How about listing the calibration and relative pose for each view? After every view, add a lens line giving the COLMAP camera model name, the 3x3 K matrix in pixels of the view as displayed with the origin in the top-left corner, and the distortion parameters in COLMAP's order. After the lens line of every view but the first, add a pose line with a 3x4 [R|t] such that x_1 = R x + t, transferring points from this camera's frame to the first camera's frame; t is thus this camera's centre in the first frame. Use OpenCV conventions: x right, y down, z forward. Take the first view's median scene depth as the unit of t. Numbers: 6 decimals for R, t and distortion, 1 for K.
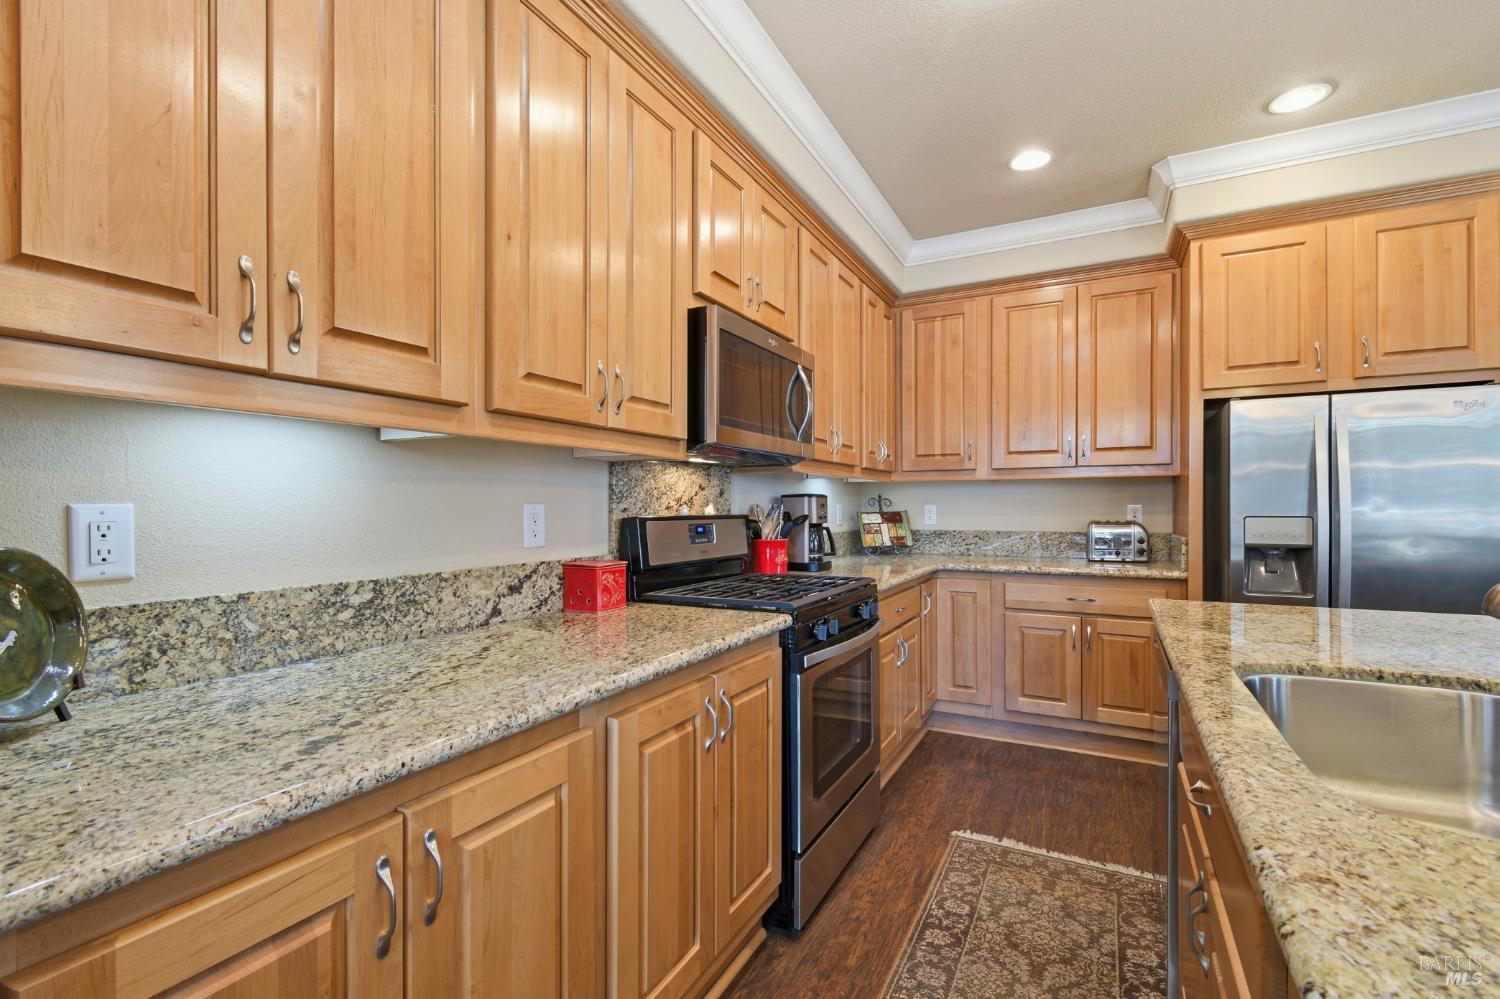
lens RADIAL K [[662.3, 0, 757.9], [0, 662.3, 507.3], [0, 0, 1]] dist [0.000378, -0.000661]
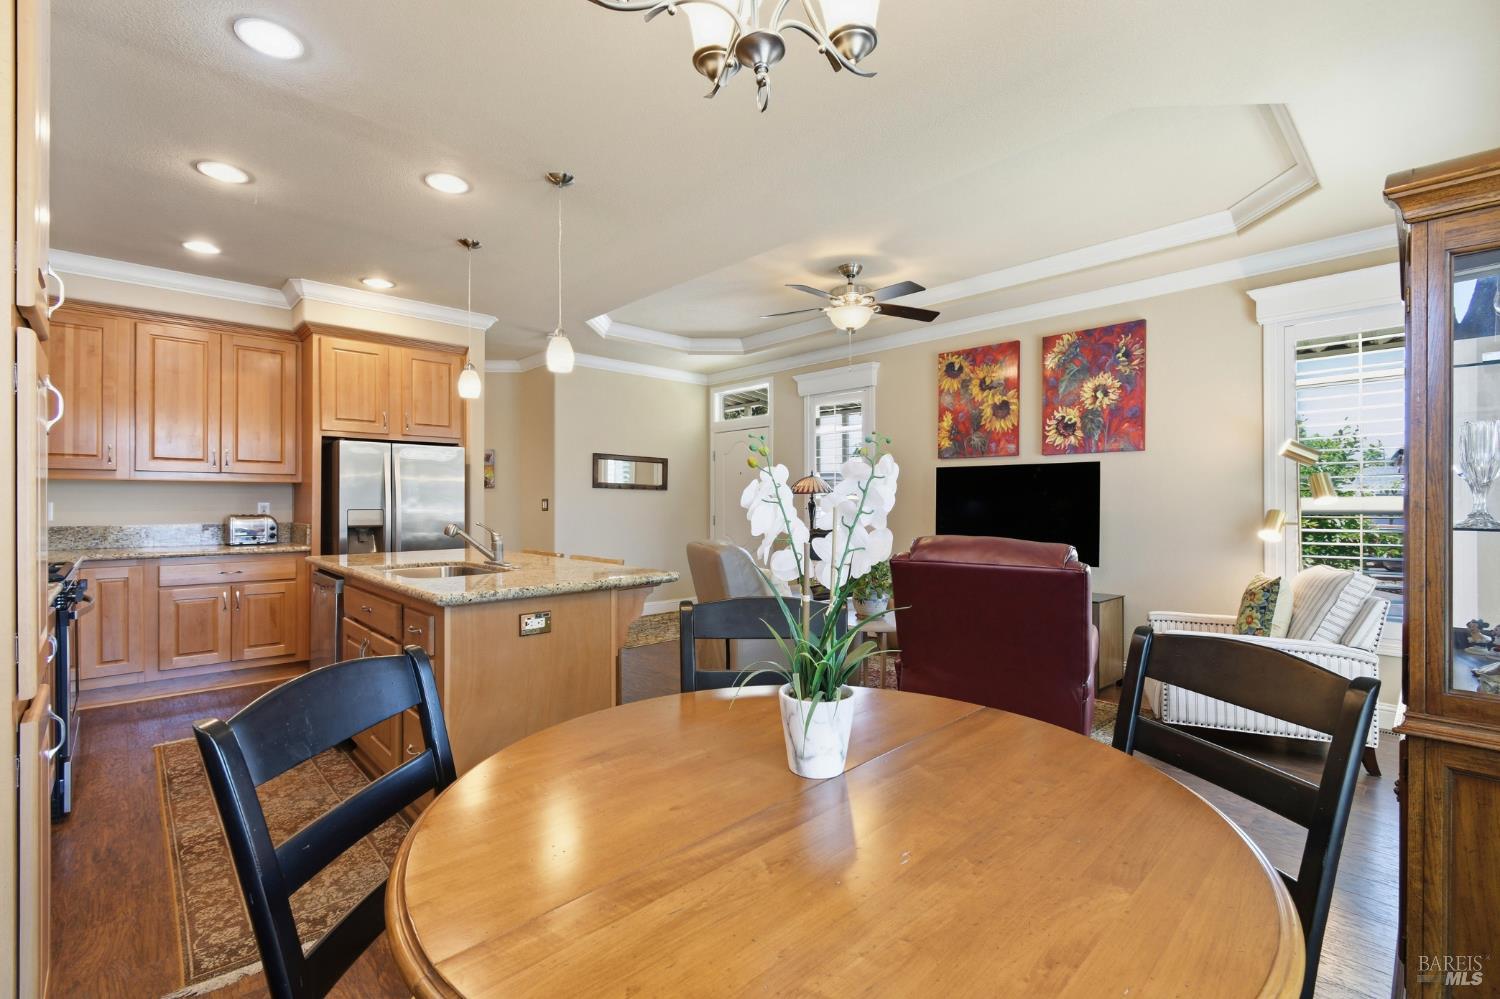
lens RADIAL K [[654.0, 0, 752.9], [0, 654.0, 501.5], [0, 0, 1]] dist [0.011047, -0.007716]
pose [[0.320493, 0.005431, 0.947235, -0.599817], [-0.000126, 0.999984, -0.005691, 0.002866], [-0.947251, 0.001705, 0.320489, -0.595576]]
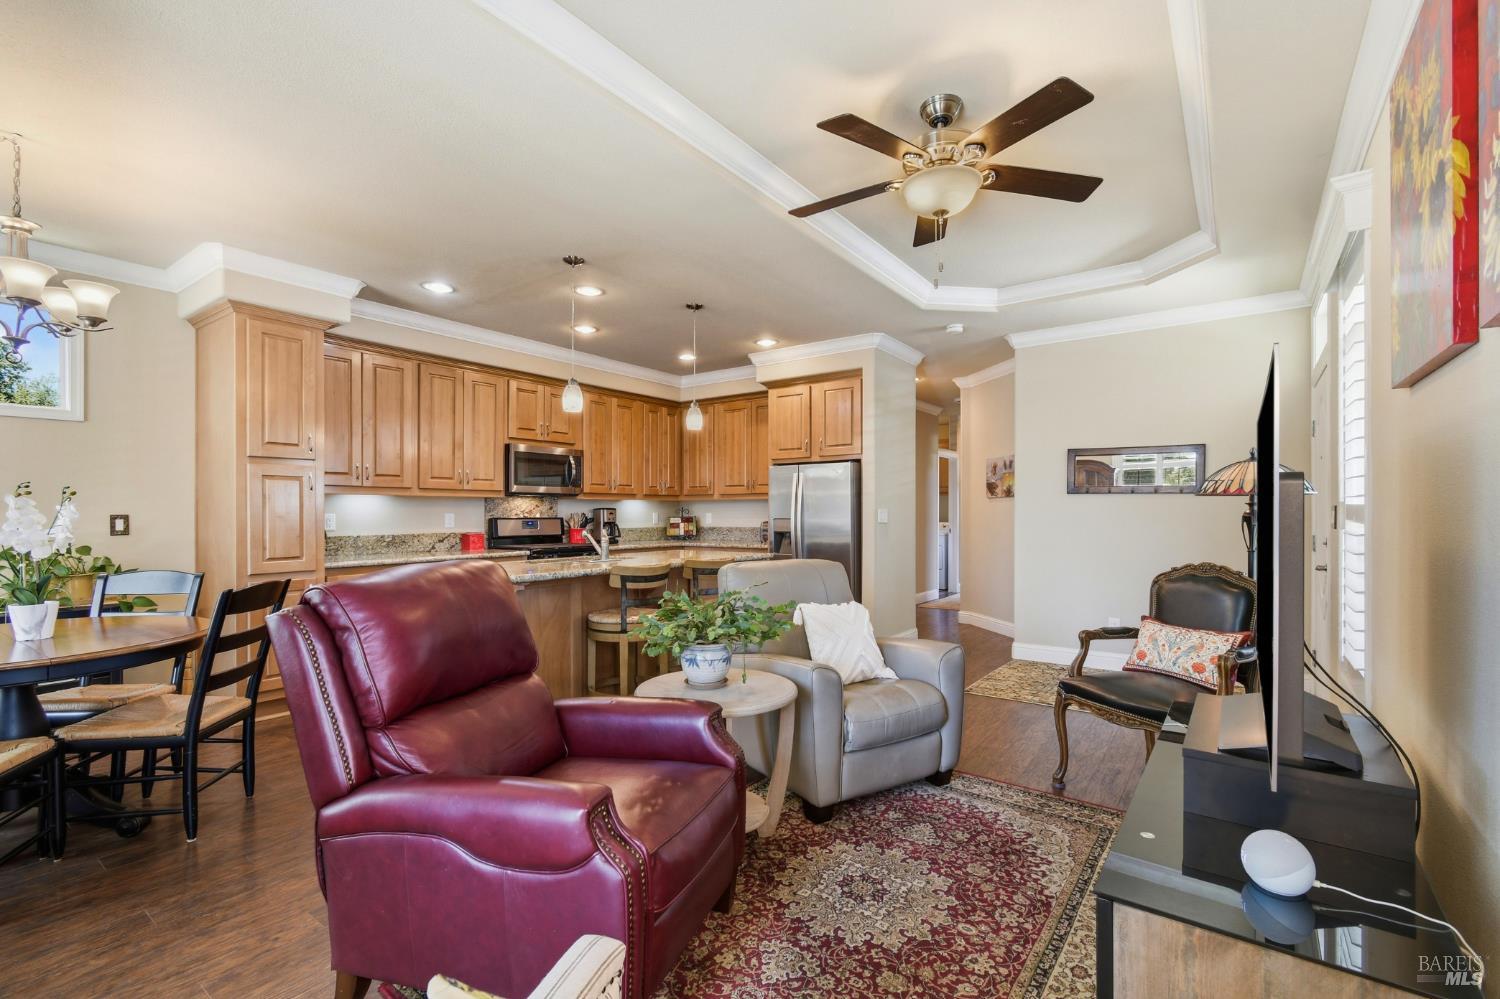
lens RADIAL K [[662.3, 0, 757.9], [0, 662.3, 507.3], [0, 0, 1]] dist [0.000378, -0.000661]
pose [[0.989950, -0.000363, -0.141418, 1.165025], [-0.000983, 0.999955, -0.009449, -0.003929], [0.141415, 0.009493, 0.989905, -1.402562]]
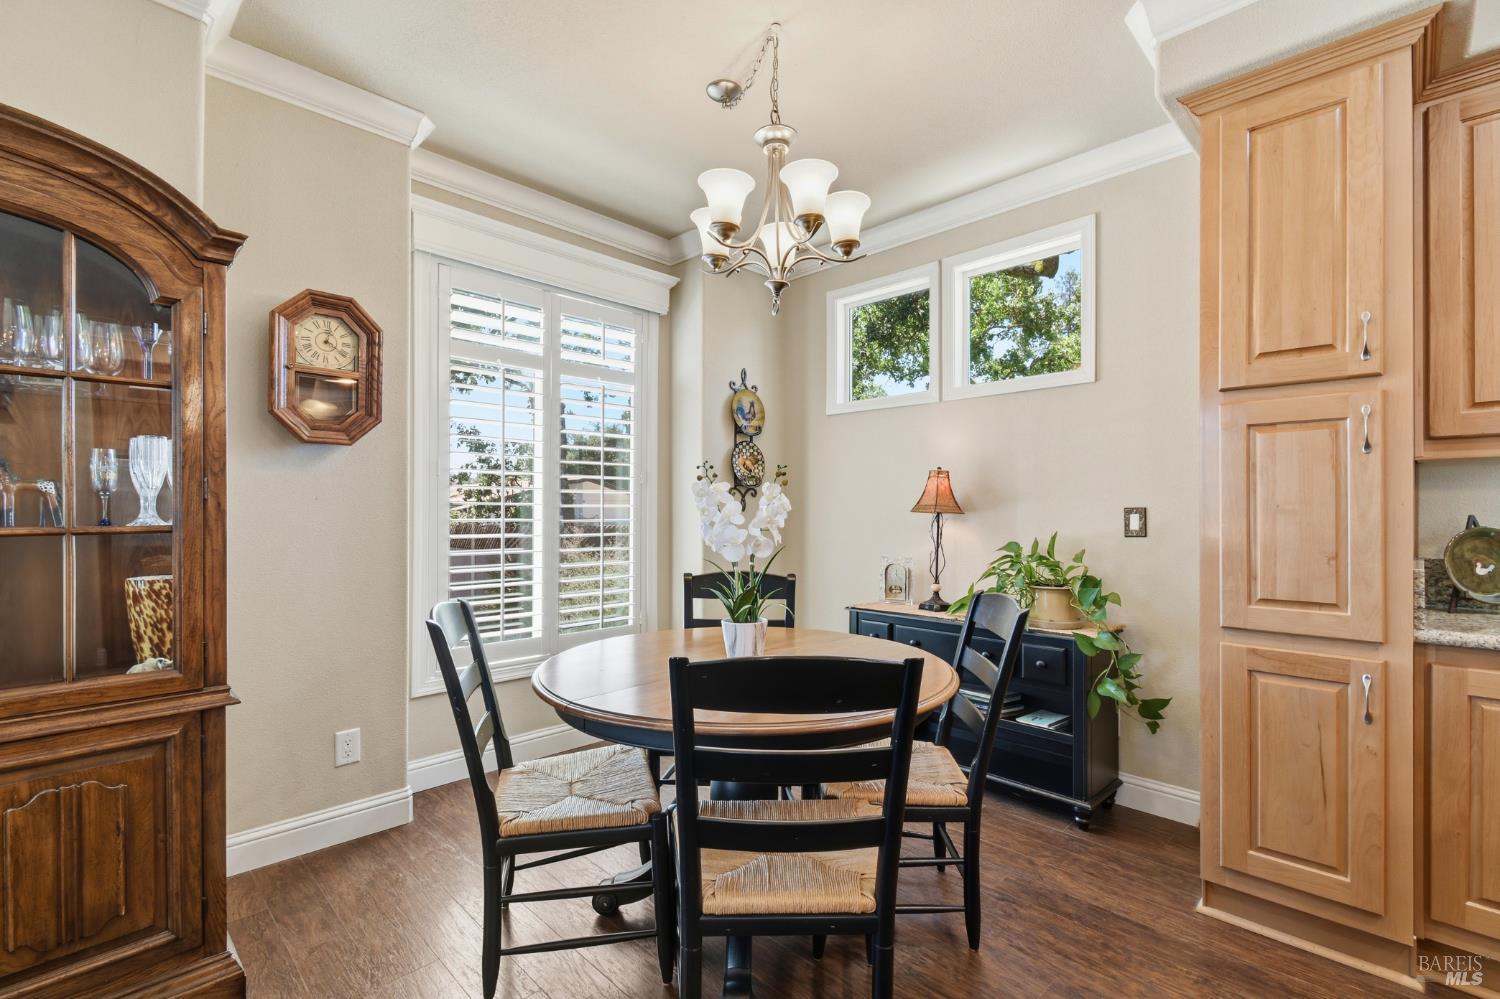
lens RADIAL K [[683.7, 0, 767.2], [0, 683.7, 506.9], [0, 0, 1]] dist [0.001808, -0.000805]
pose [[-0.287380, -0.002030, -0.957815, 0.654500], [-0.001898, 0.999997, -0.001550, 0.002925], [0.957815, 0.001372, -0.287383, -0.245173]]
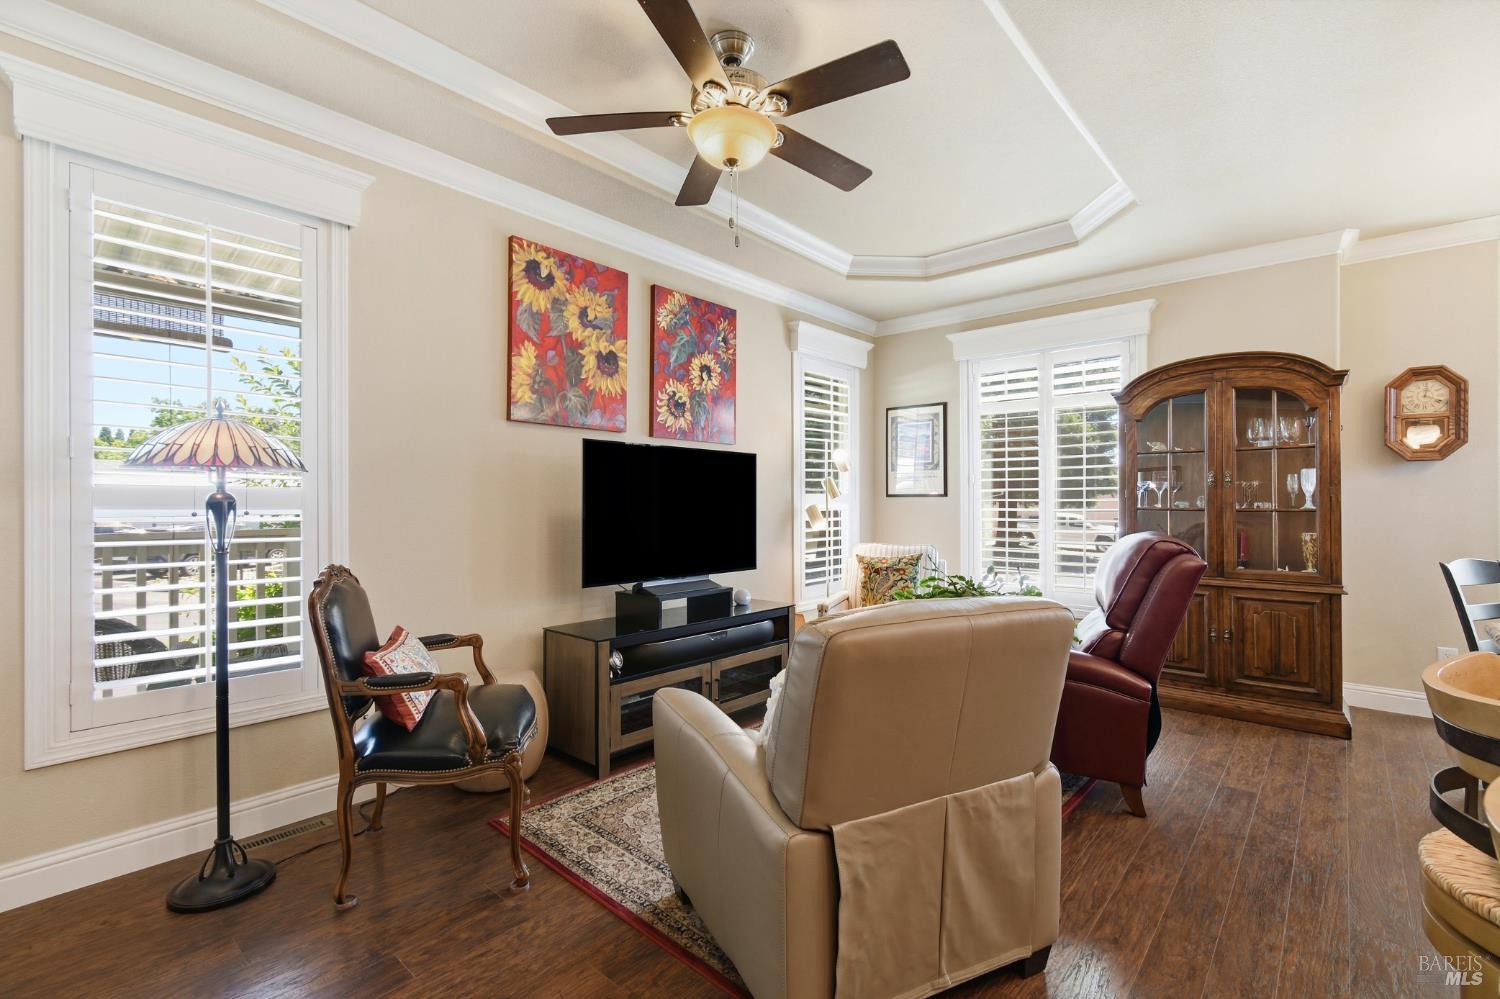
lens RADIAL K [[662.7, 0, 750.9], [0, 662.7, 498.1], [0, 0, 1]] dist [0.000717, -0.000005]
pose [[-0.972849, 0.002372, 0.231428, 1.056823], [0.002051, 0.999997, -0.001629, -0.001779], [-0.231432, -0.001110, -0.972851, 0.725363]]
